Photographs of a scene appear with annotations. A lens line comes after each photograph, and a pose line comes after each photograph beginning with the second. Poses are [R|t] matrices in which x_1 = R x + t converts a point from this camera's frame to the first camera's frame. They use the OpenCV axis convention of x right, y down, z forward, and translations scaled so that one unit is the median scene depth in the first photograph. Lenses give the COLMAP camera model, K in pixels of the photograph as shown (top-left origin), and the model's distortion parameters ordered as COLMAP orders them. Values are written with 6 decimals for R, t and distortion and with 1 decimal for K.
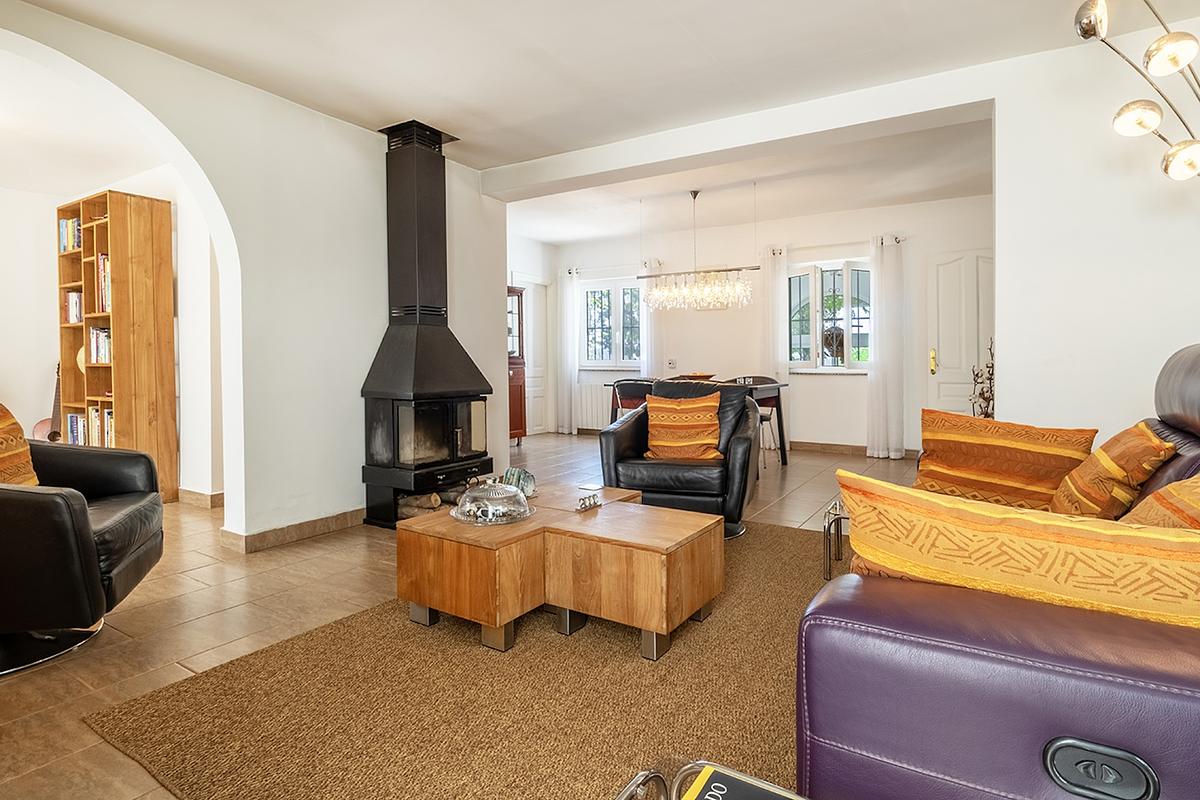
lens RADIAL K [[615.6, 0, 600.4], [0, 615.6, 363.8], [0, 0, 1]] dist [-0.005803, -0.001276]
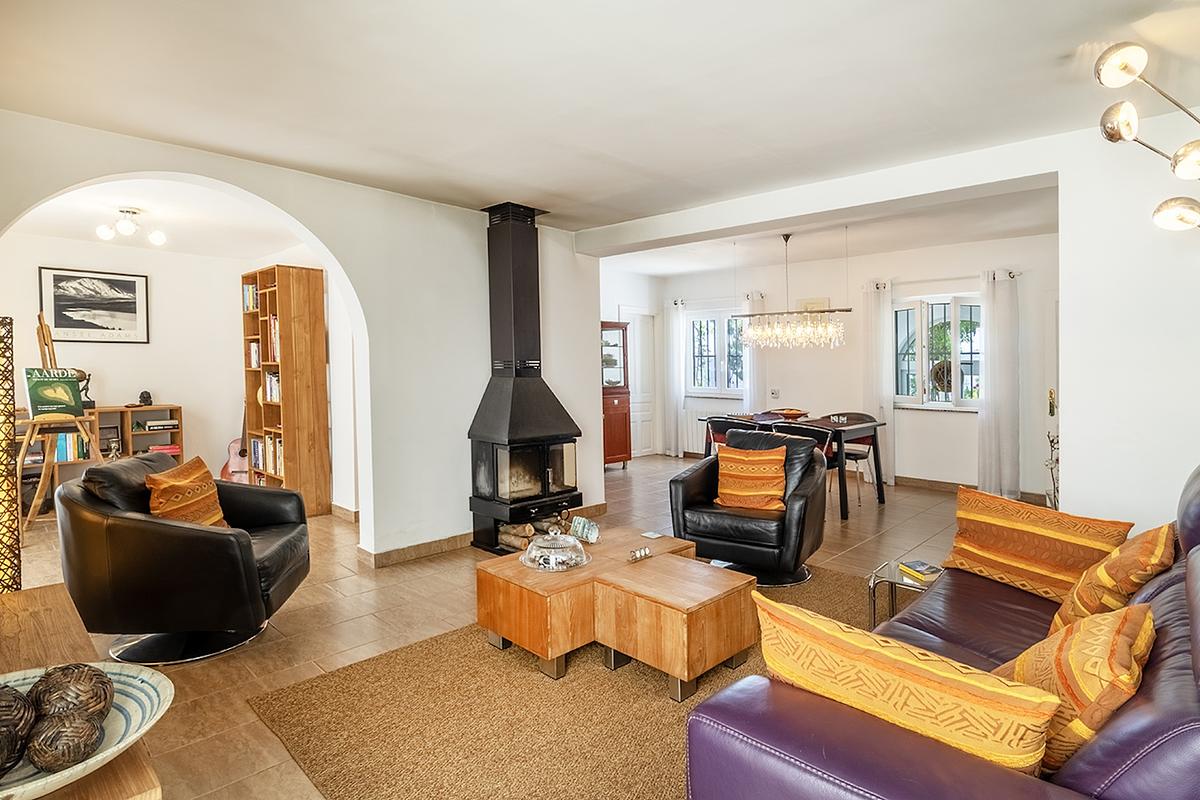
lens RADIAL K [[602.5, 0, 602.0], [0, 602.5, 394.0], [0, 0, 1]] dist [-0.008893, -0.000362]
pose [[0.980363, 0.014740, -0.196647, 0.084785], [-0.009107, 0.999523, 0.029518, -0.068866], [0.196989, -0.027147, 0.980030, -0.065282]]
